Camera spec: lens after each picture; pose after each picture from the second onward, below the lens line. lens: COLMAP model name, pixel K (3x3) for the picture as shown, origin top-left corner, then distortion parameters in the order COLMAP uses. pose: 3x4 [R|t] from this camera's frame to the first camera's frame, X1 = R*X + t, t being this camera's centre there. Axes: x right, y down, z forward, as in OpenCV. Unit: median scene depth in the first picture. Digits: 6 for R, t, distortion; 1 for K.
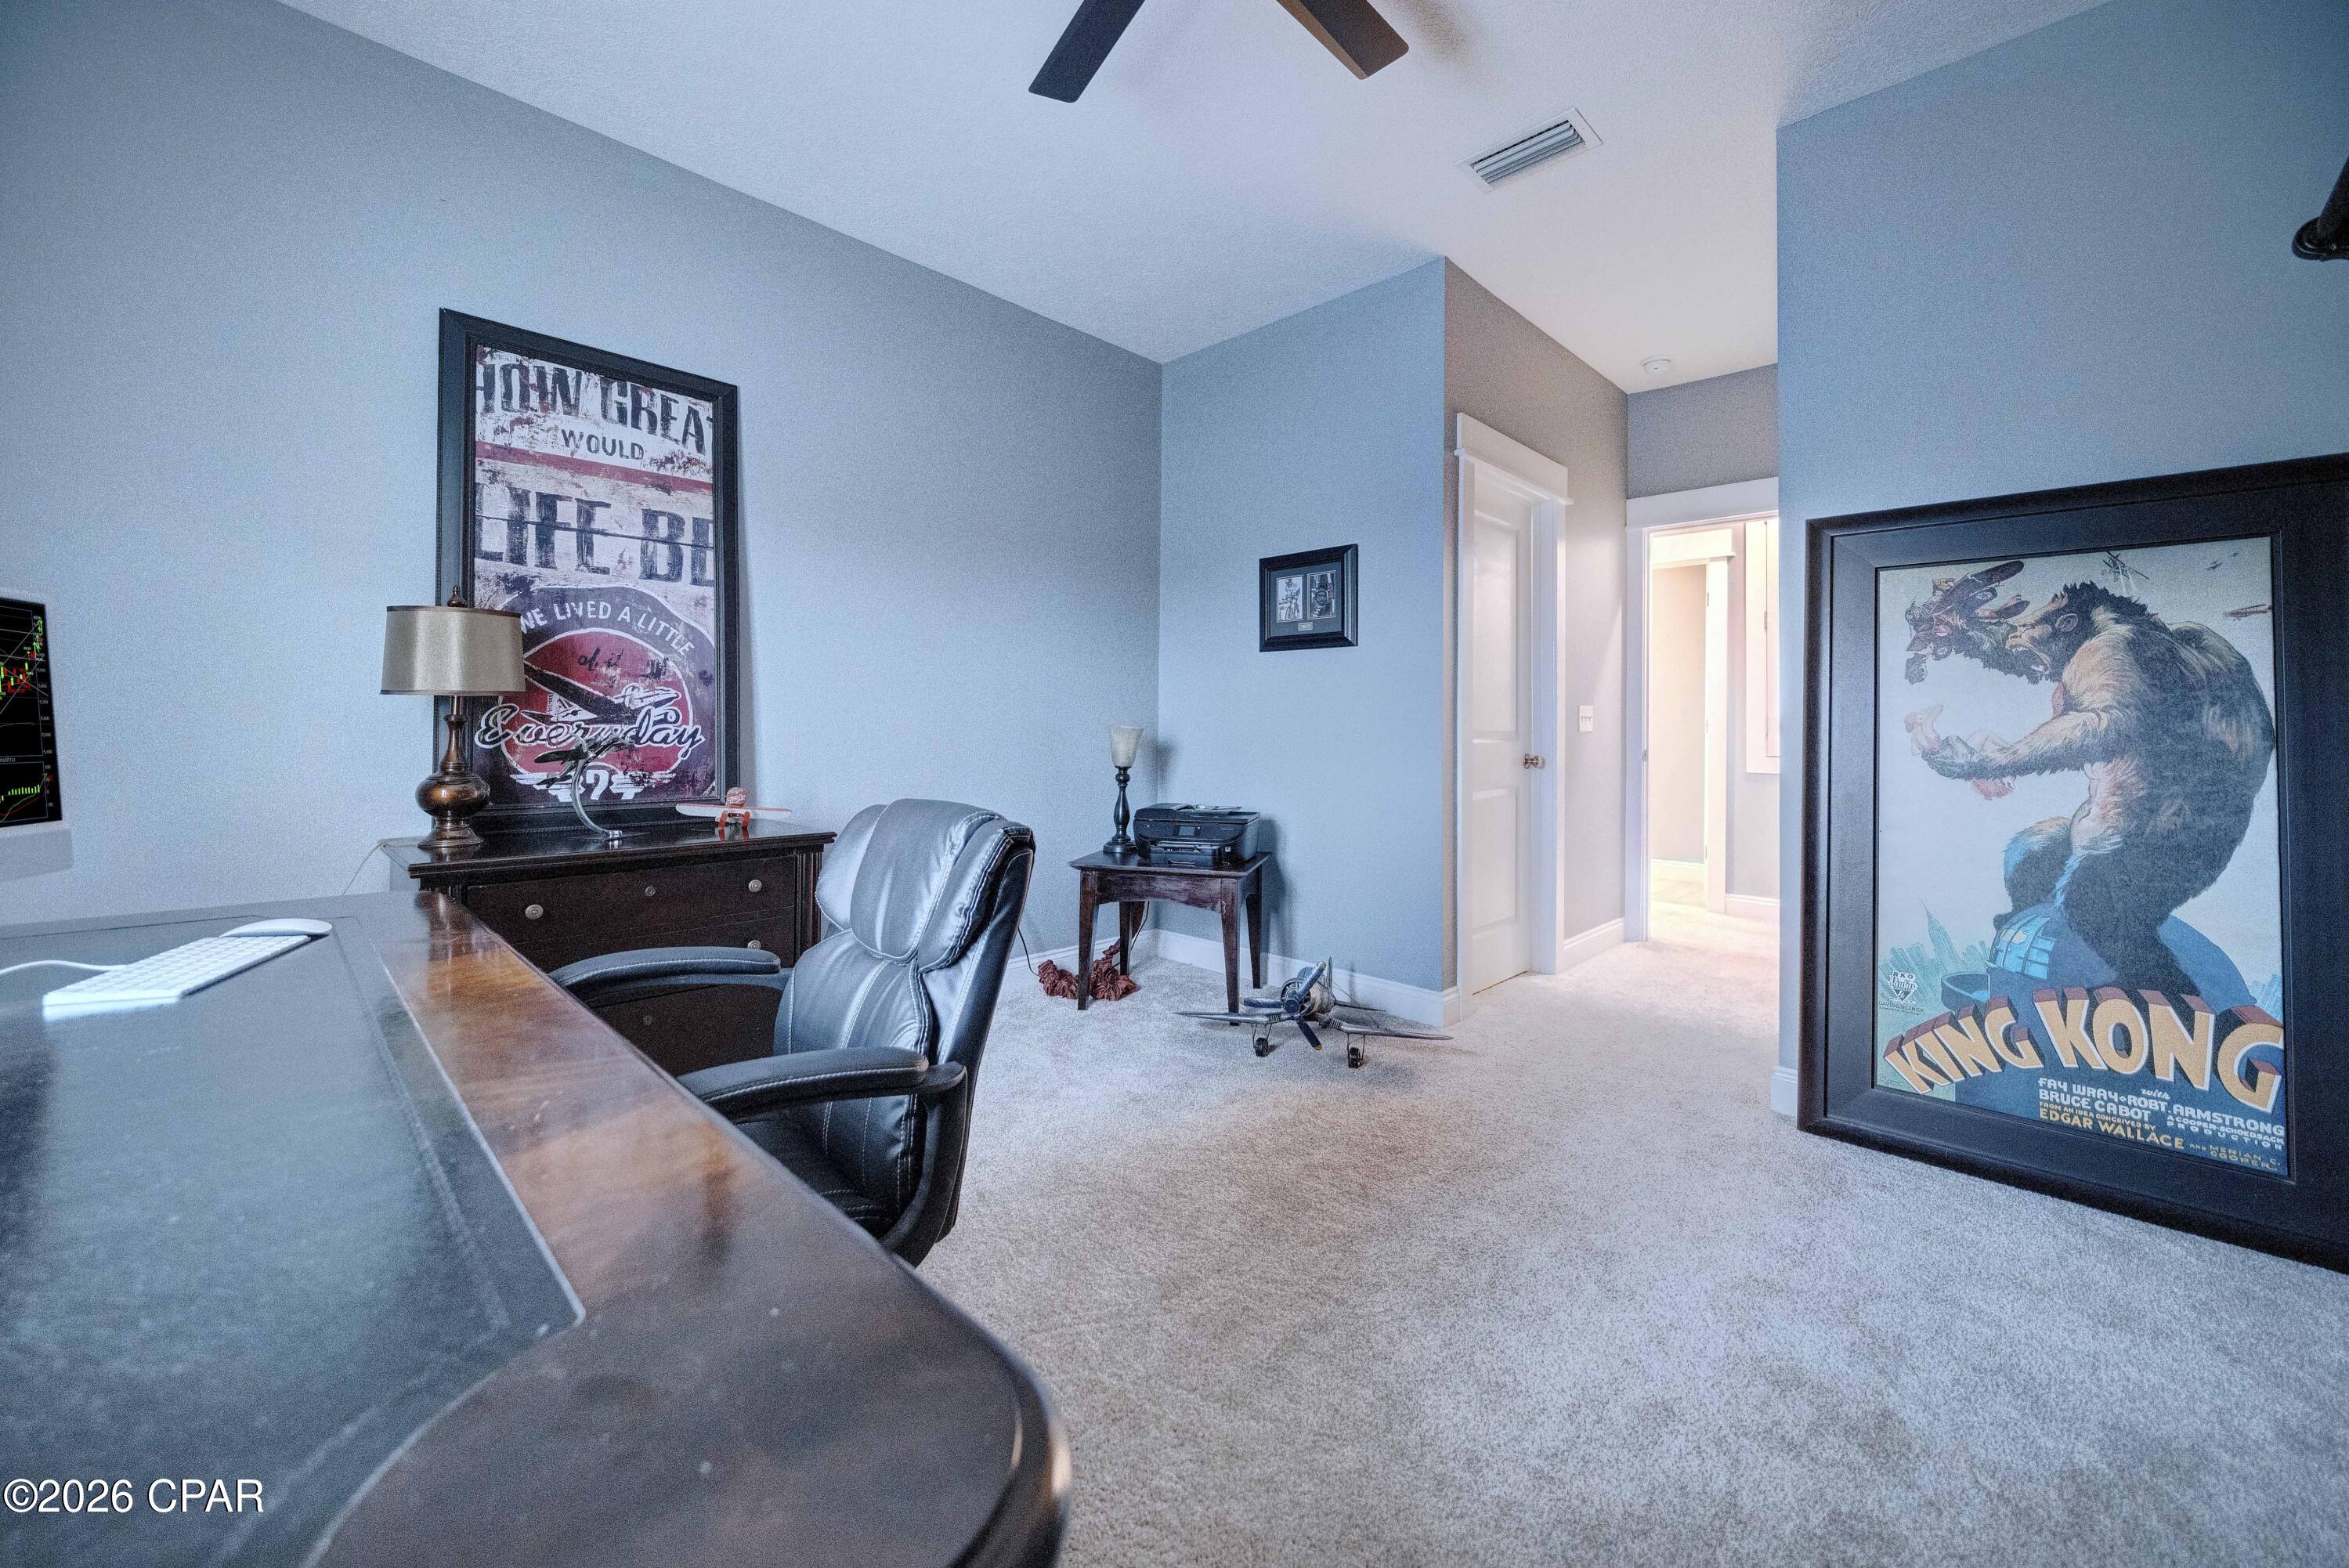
lens RADIAL K [[894.1, 0, 1160.7], [0, 894.1, 714.9], [0, 0, 1]] dist [-0.008166, 0.000600]
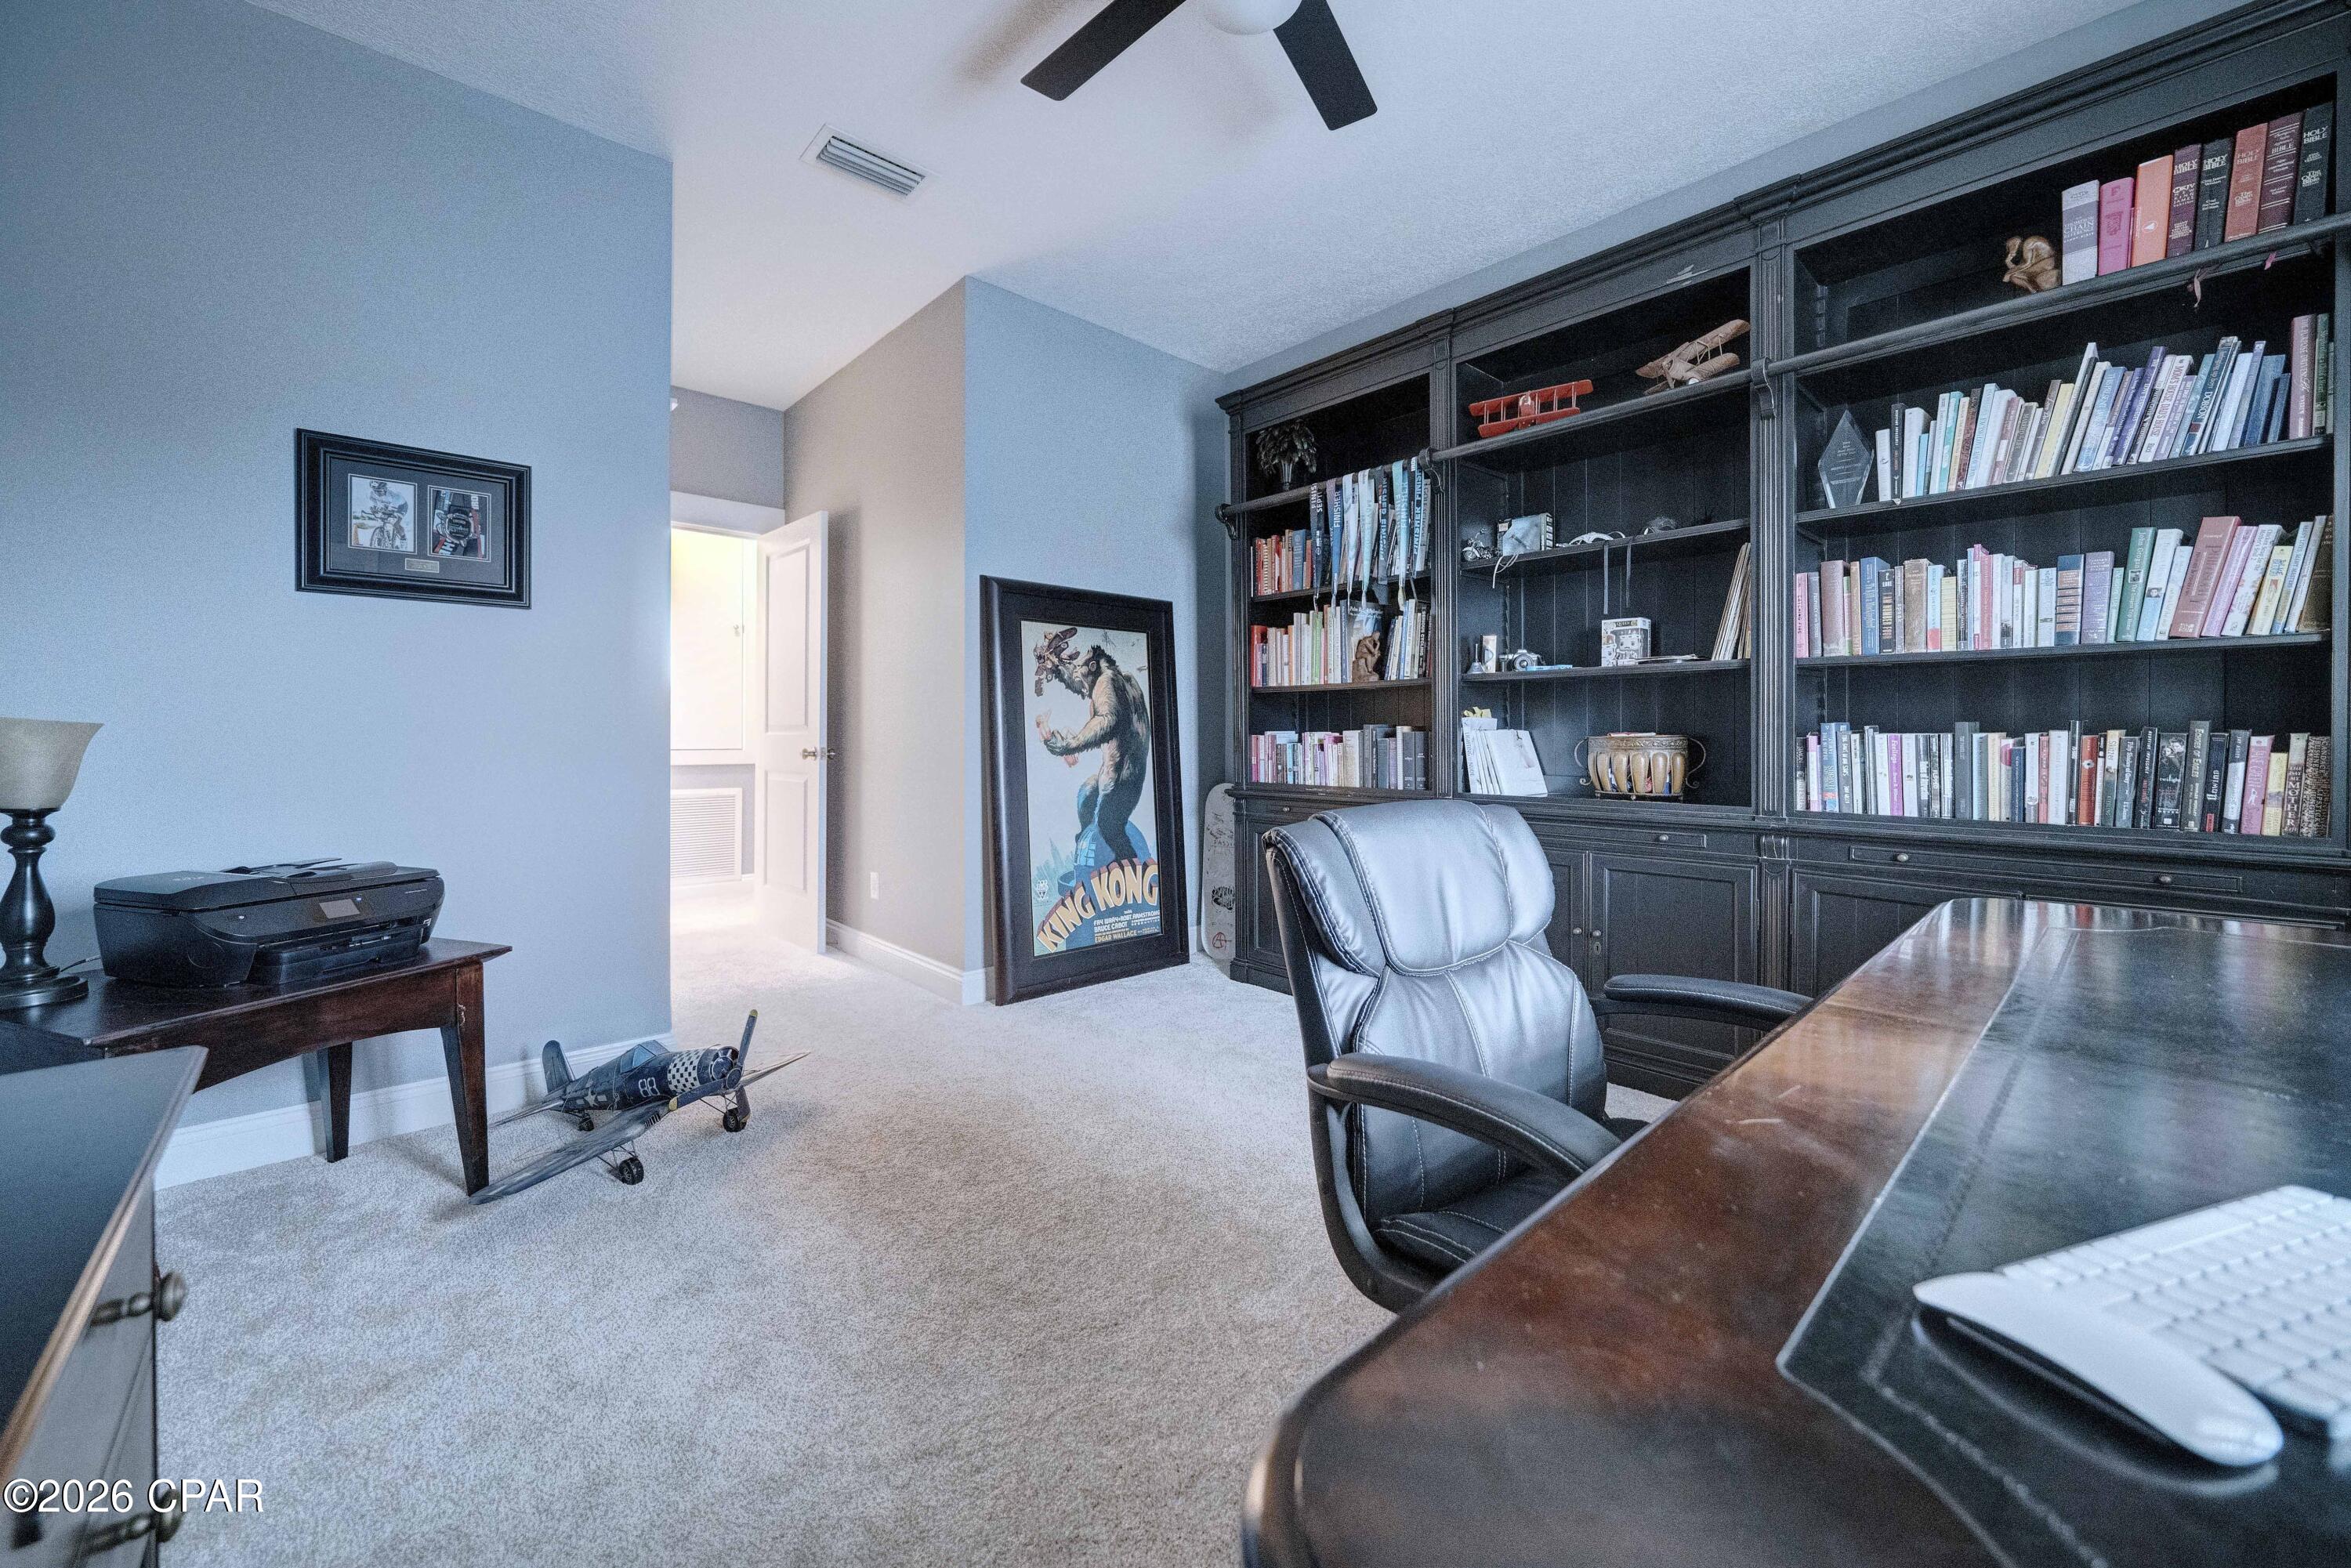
lens RADIAL K [[894.8, 0, 1141.4], [0, 894.8, 743.1], [0, 0, 1]] dist [-0.008166, 0.000600]
pose [[0.077514, -0.021098, 0.996768, -0.761450], [-0.018601, 0.999571, 0.022604, 0.008399], [-0.996818, -0.020293, 0.077088, 0.746032]]
